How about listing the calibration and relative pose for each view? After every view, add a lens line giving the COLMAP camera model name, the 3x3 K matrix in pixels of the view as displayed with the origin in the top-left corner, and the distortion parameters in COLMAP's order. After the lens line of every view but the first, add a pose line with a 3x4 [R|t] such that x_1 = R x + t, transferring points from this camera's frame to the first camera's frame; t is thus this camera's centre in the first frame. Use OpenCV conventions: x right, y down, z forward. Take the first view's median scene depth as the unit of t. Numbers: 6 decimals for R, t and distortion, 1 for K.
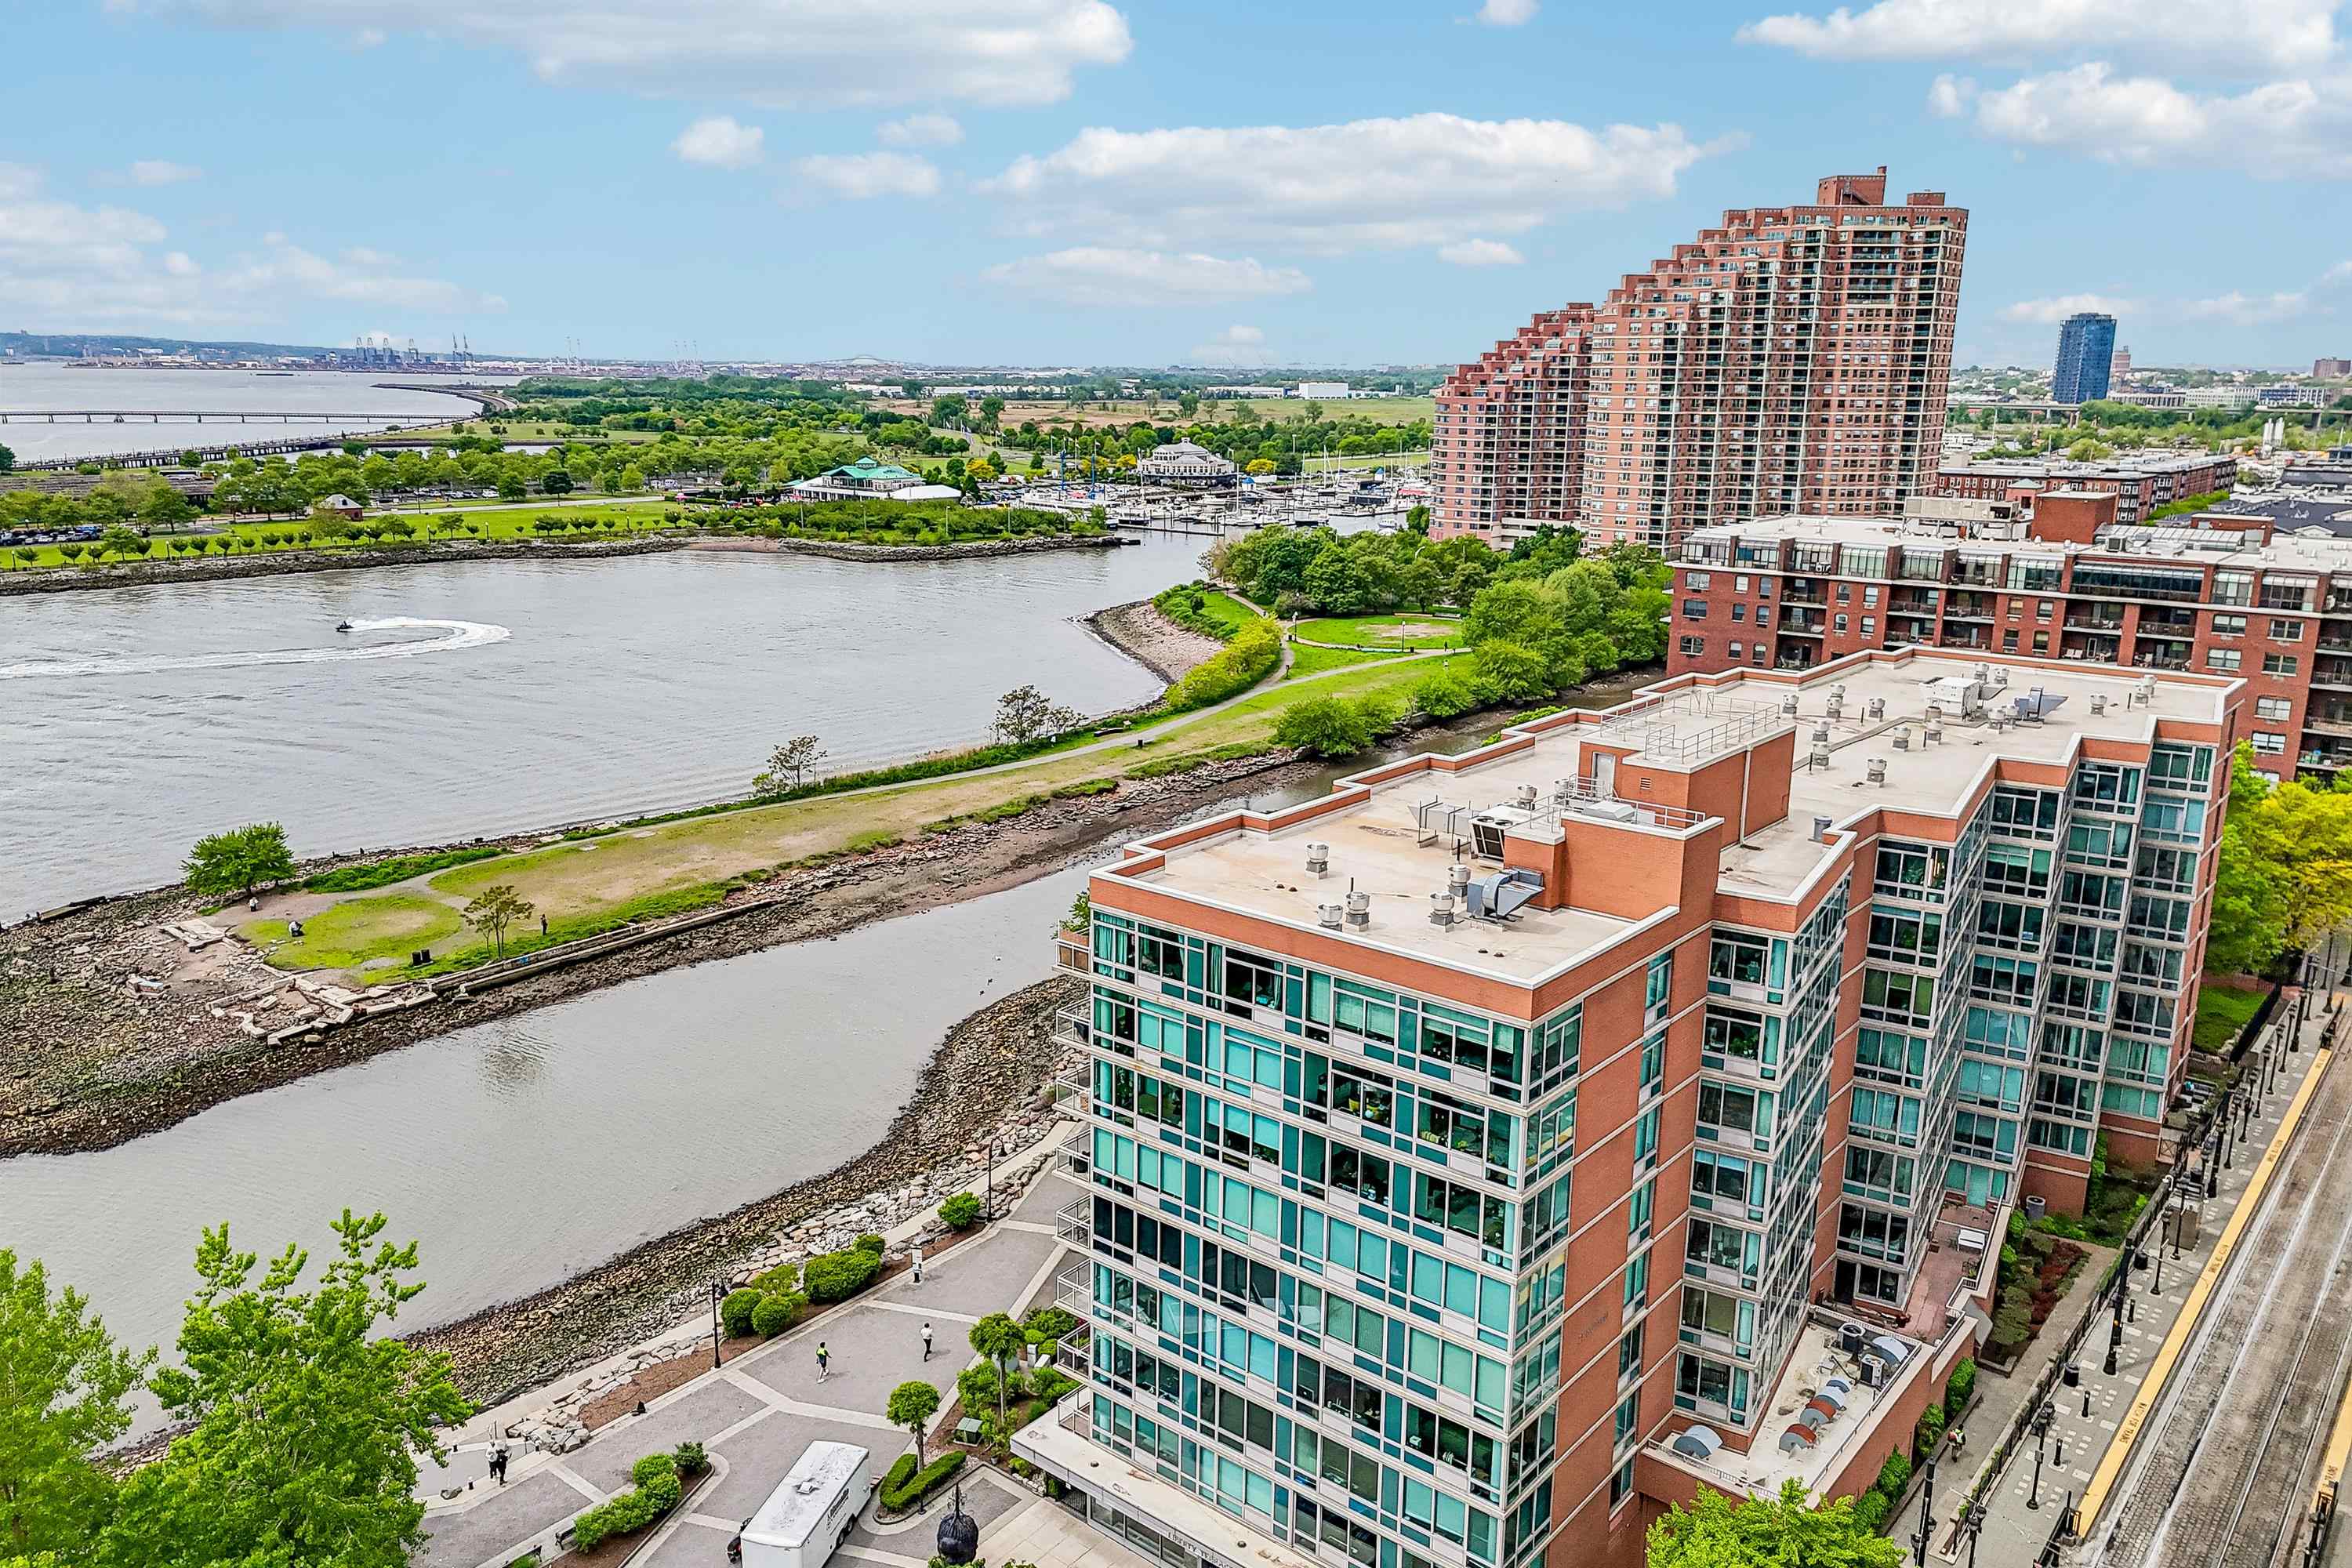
lens RADIAL K [[1729.4, 0, 1173.0], [0, 1729.4, 780.0], [0, 0, 1]] dist [0.058027, -0.034700]
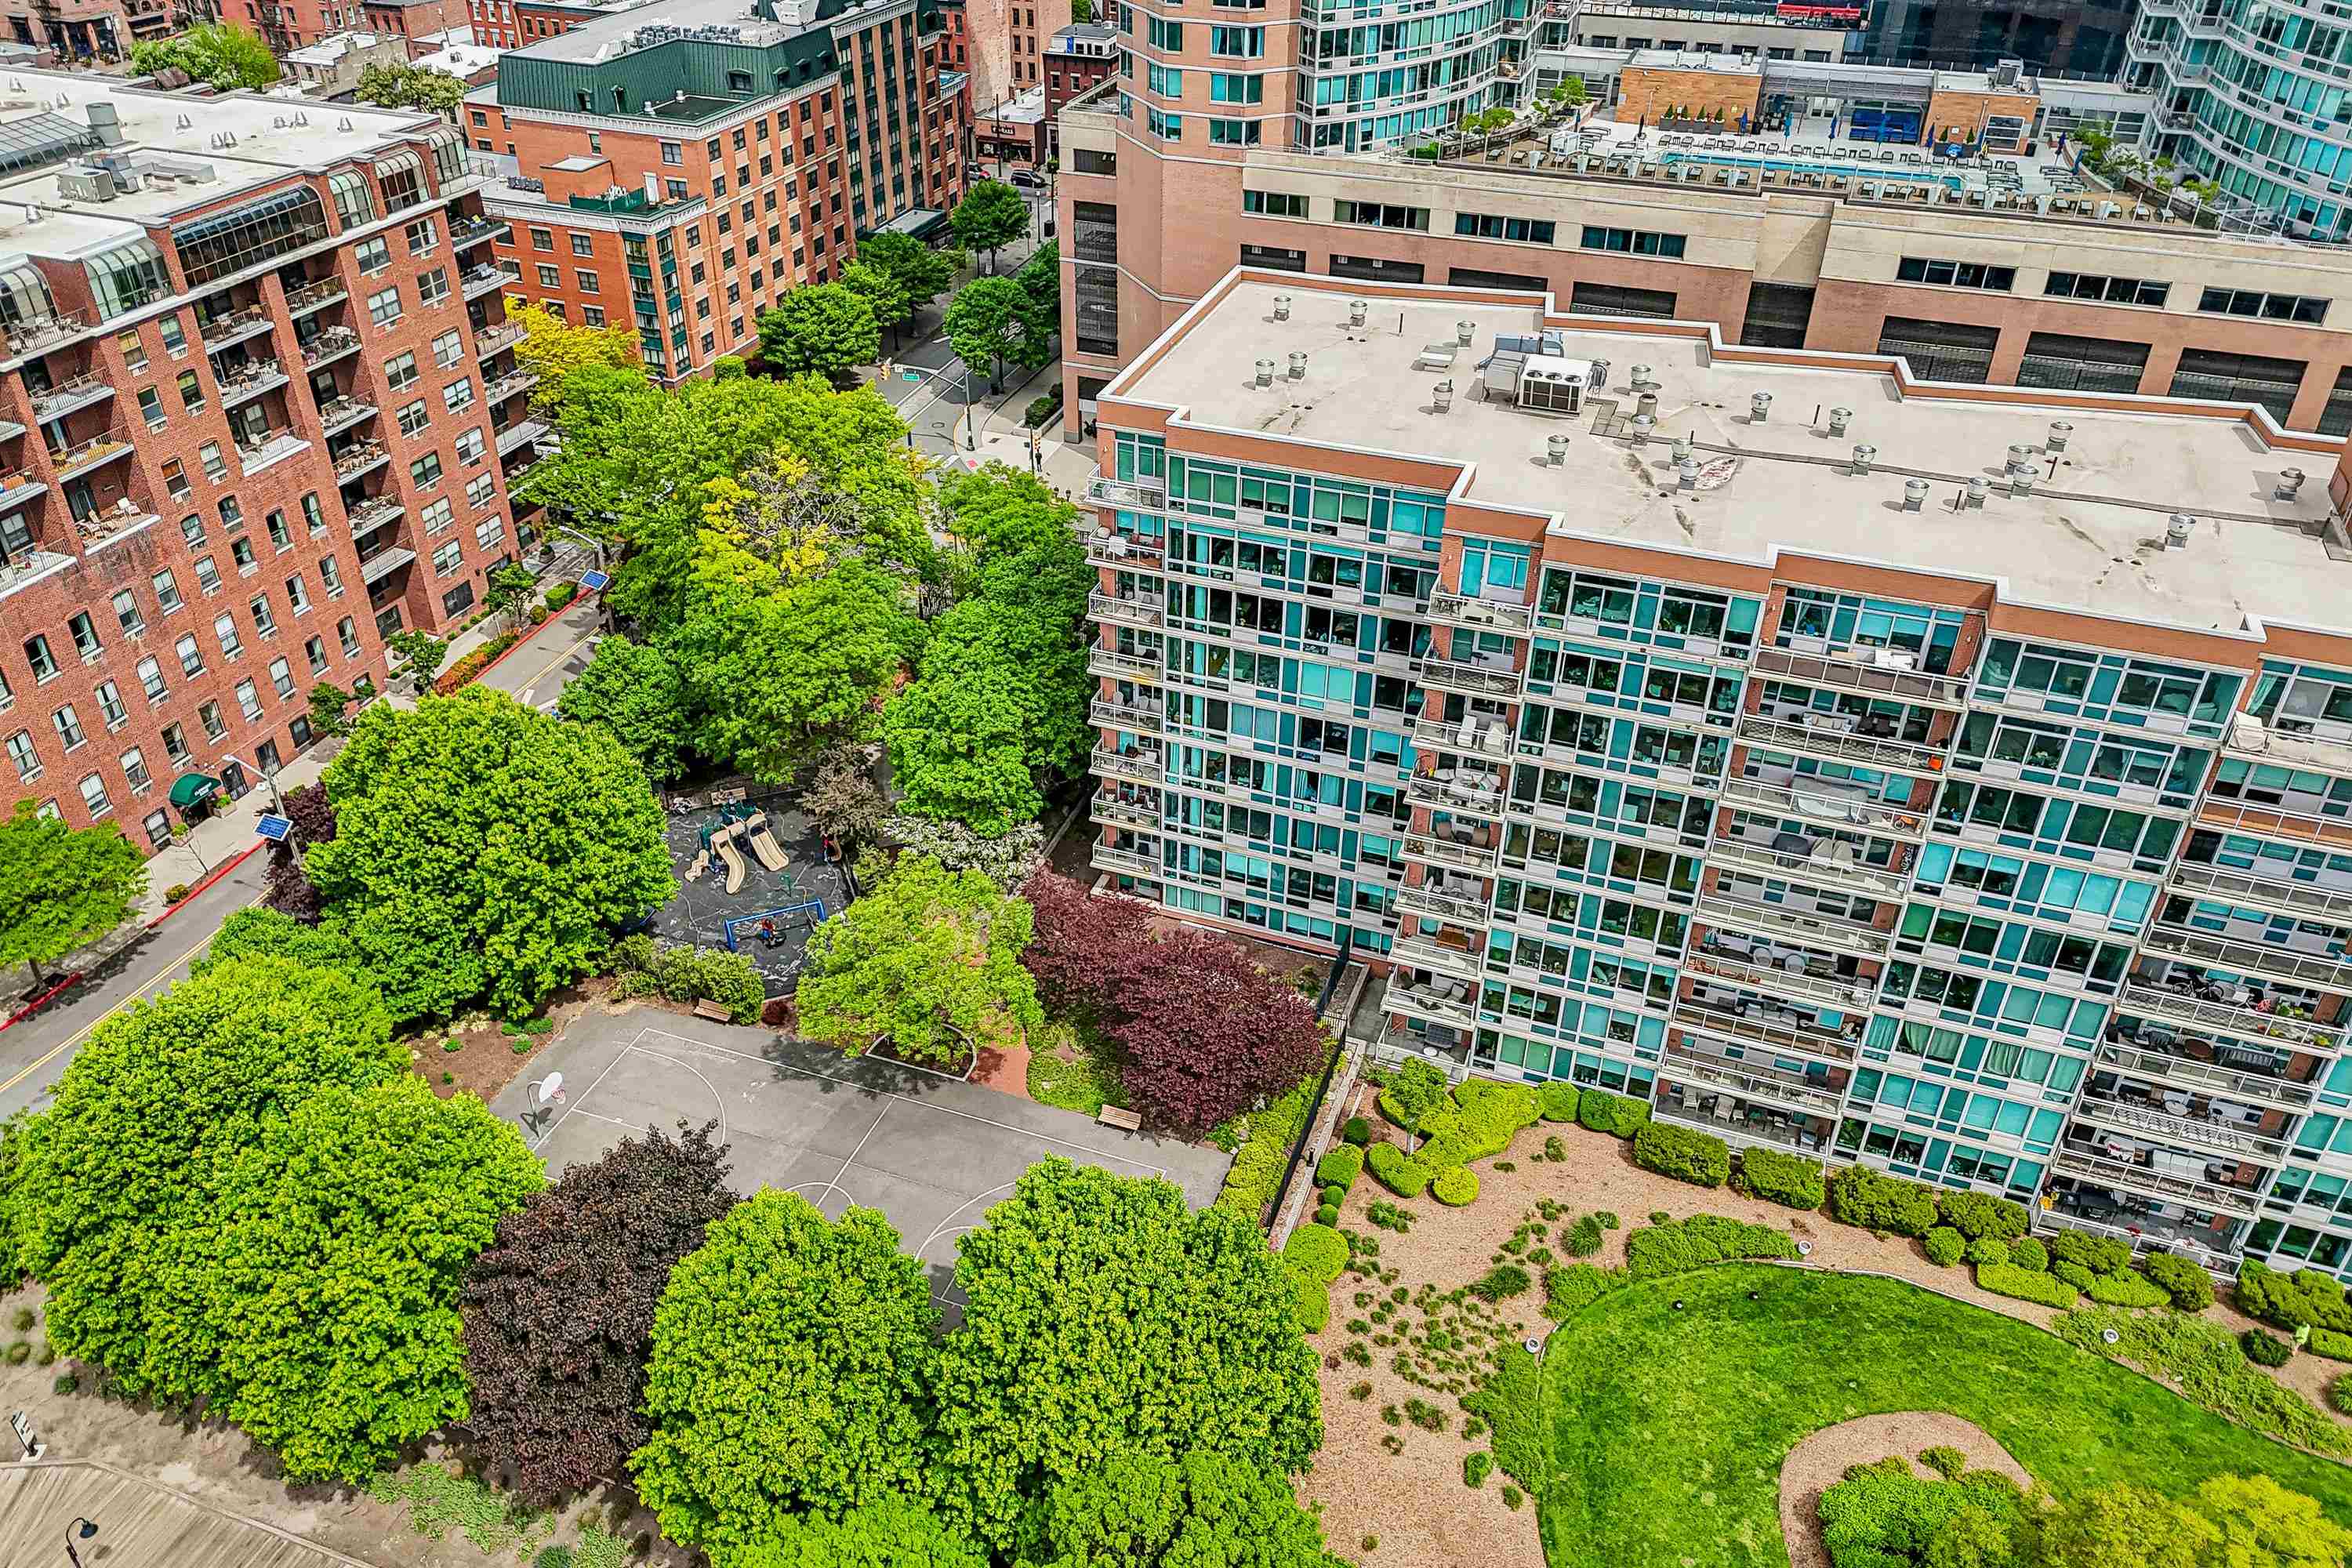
lens RADIAL K [[1729.4, 0, 1177.9], [0, 1729.4, 780.9], [0, 0, 1]] dist [0.058027, -0.034700]
pose [[-0.337494, -0.530711, 0.777459, -0.119134], [0.202358, 0.765705, 0.610531, -0.275225], [-0.919320, 0.363376, -0.151027, 0.882318]]
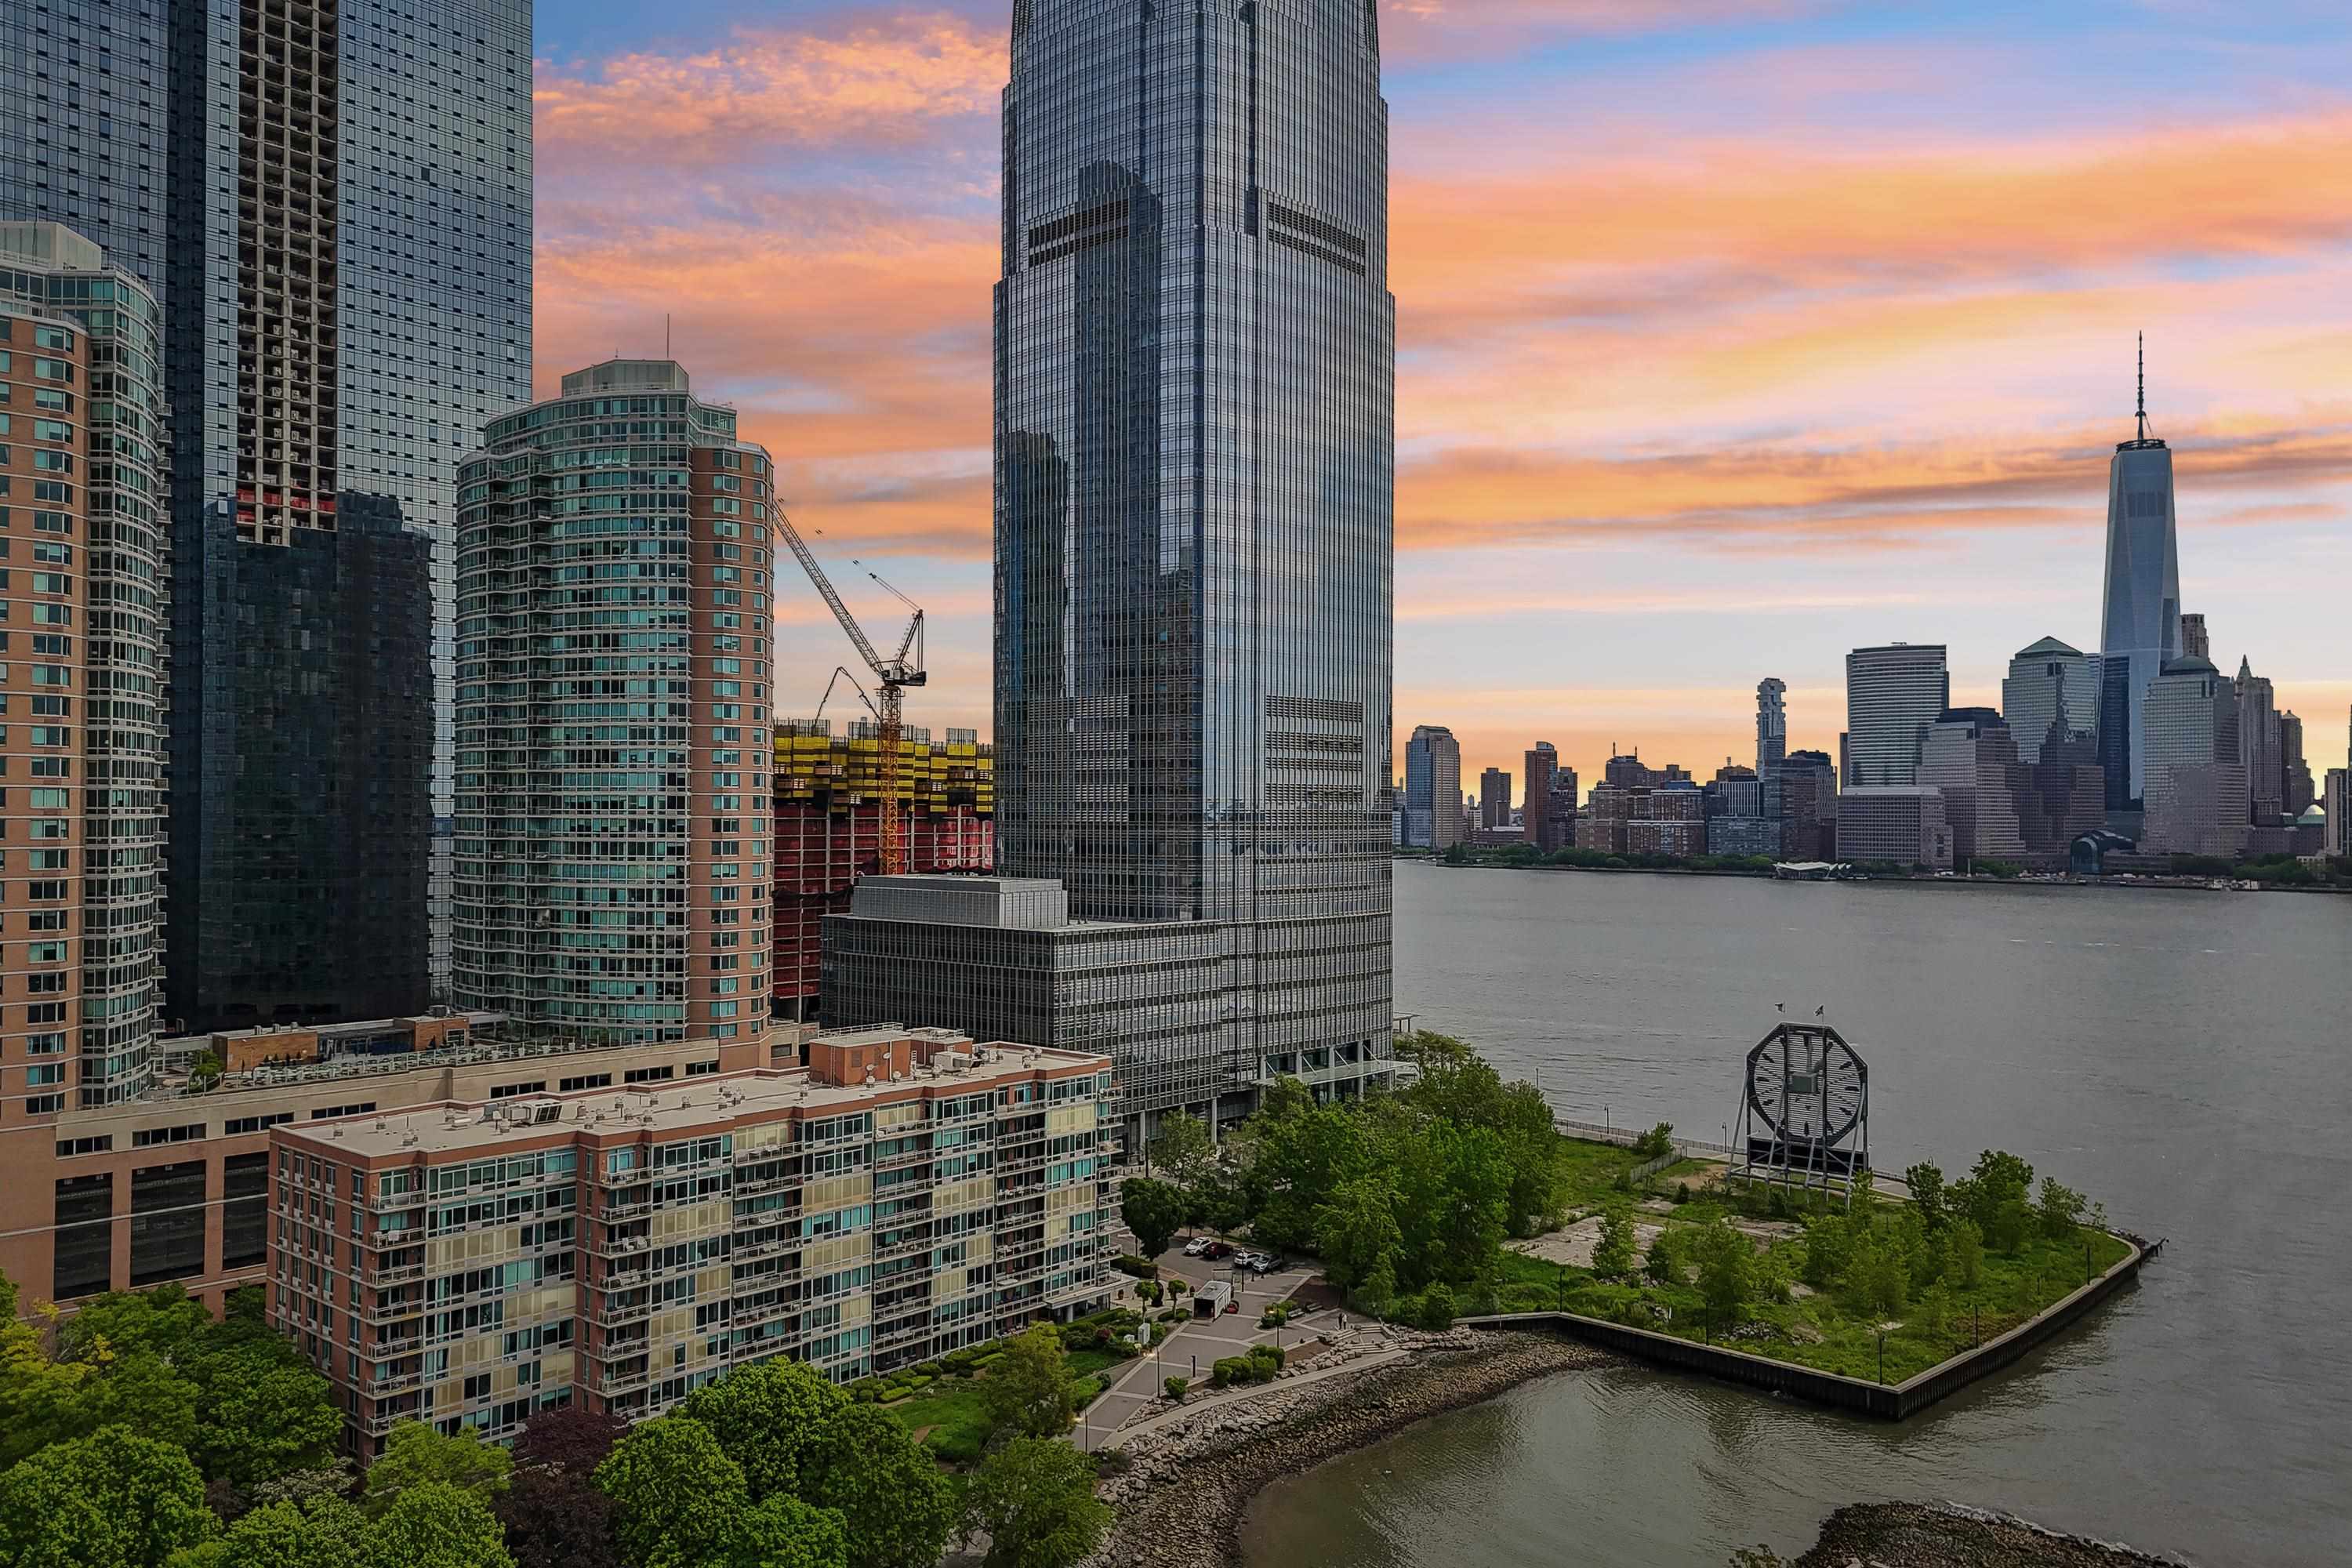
lens RADIAL K [[1729.4, 0, 1167.7], [0, 1729.4, 784.9], [0, 0, 1]] dist [0.058027, -0.034700]
pose [[-0.998553, -0.011710, 0.052478, -0.124900], [-0.000097, 0.976385, 0.216036, -0.445008], [-0.053768, 0.215719, -0.974974, 1.608870]]
